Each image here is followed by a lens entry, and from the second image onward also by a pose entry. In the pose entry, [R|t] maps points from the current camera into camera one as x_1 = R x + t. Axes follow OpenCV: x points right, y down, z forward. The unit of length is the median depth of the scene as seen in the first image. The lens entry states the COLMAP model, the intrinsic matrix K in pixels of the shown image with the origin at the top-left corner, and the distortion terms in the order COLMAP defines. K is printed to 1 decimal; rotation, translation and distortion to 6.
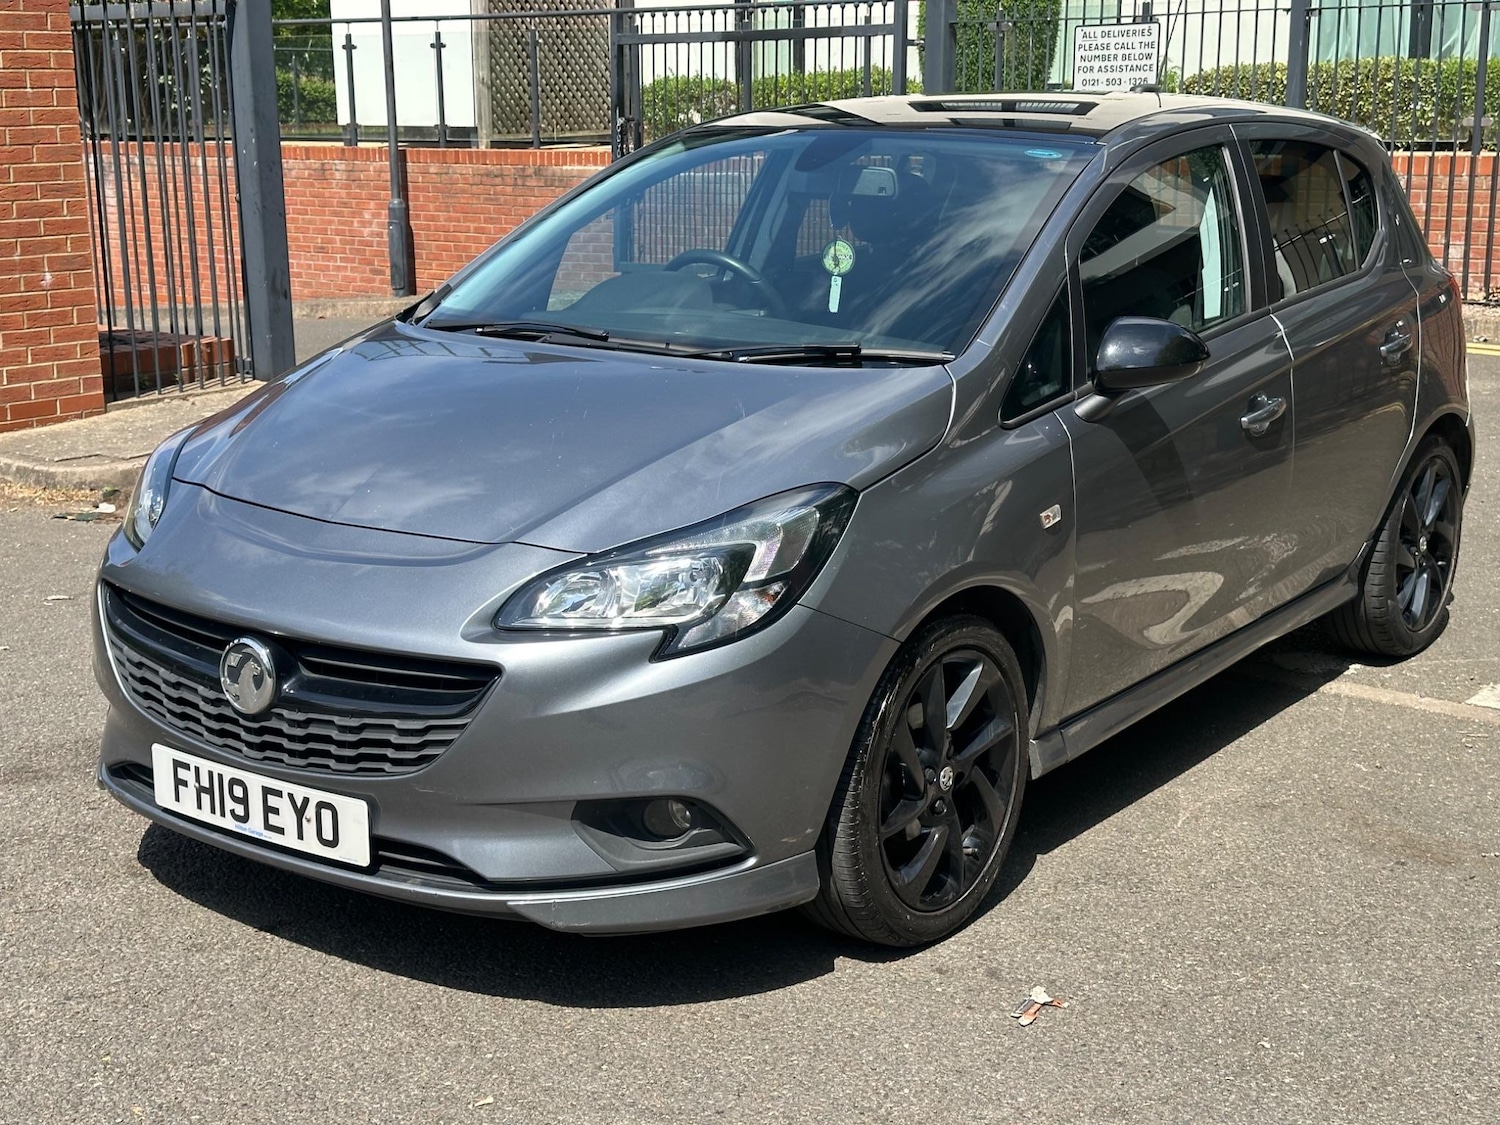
lens RADIAL K [[2089.1, 0, 739.6], [0, 2089.1, 570.3], [0, 0, 1]] dist [0.126916, 0.000000]
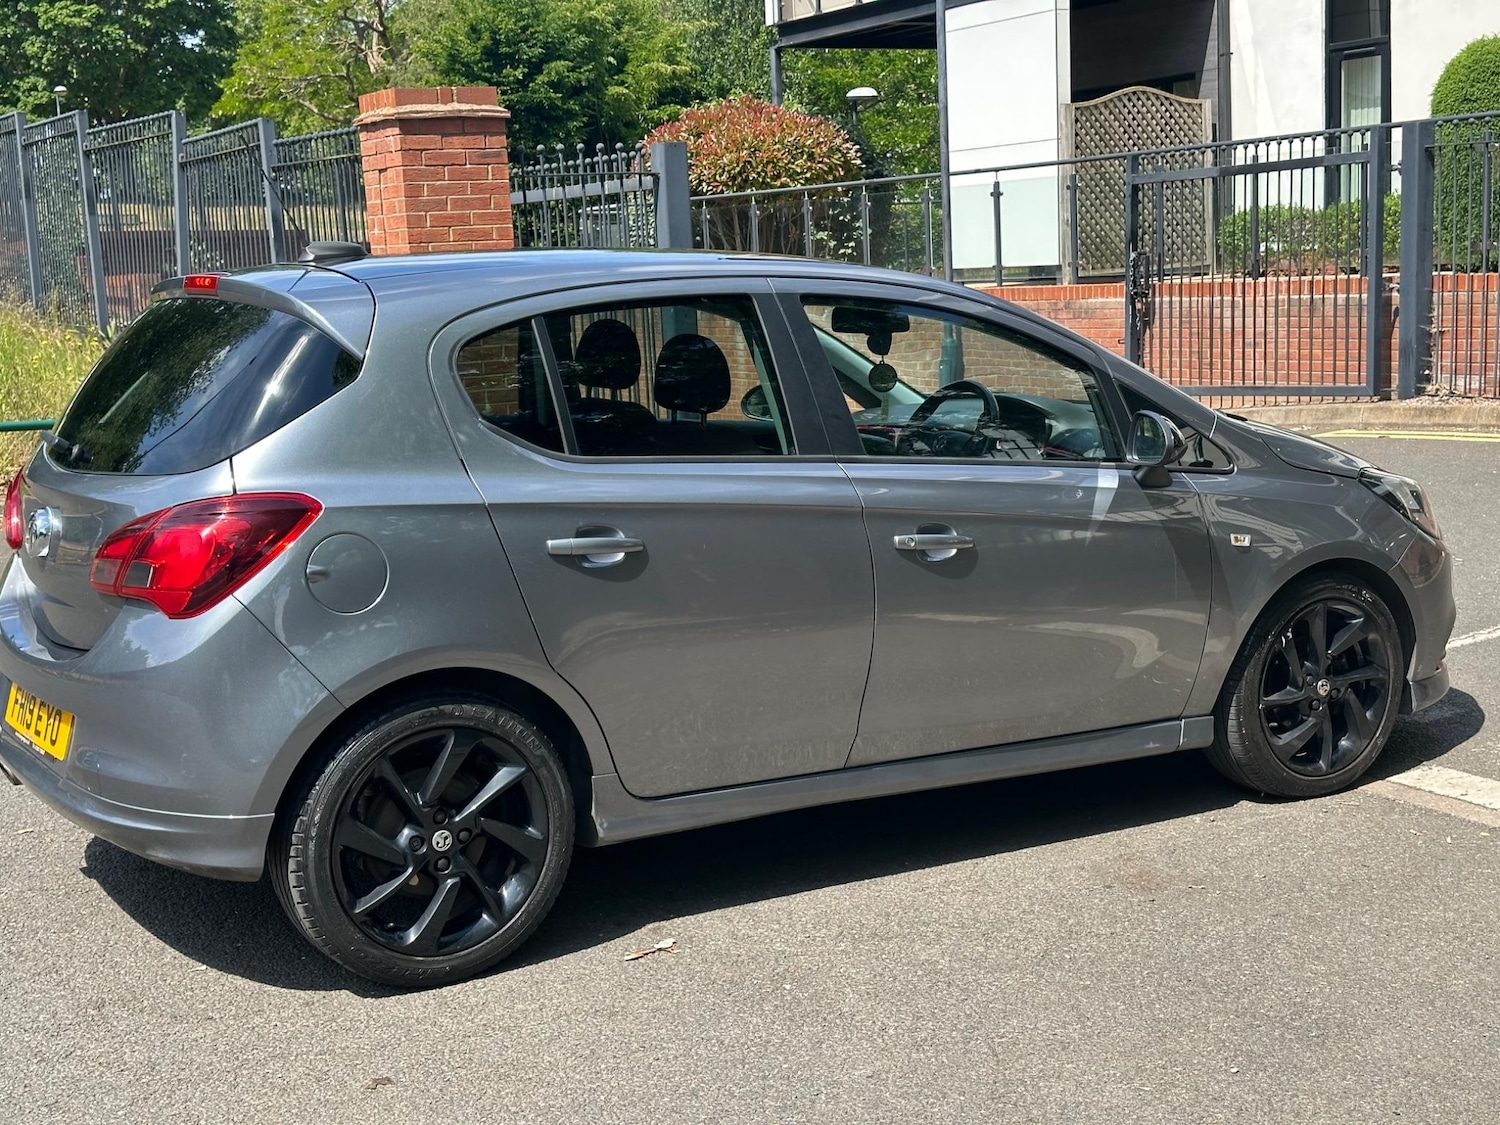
lens RADIAL K [[2089.1, 0, 778.4], [0, 2089.1, 590.9], [0, 0, 1]] dist [0.126916, 0.000000]
pose [[0.936514, 0.021903, -0.349946, 0.543942], [-0.040325, 0.998153, -0.045442, 0.035704], [0.348304, 0.056669, 0.935667, -0.153651]]
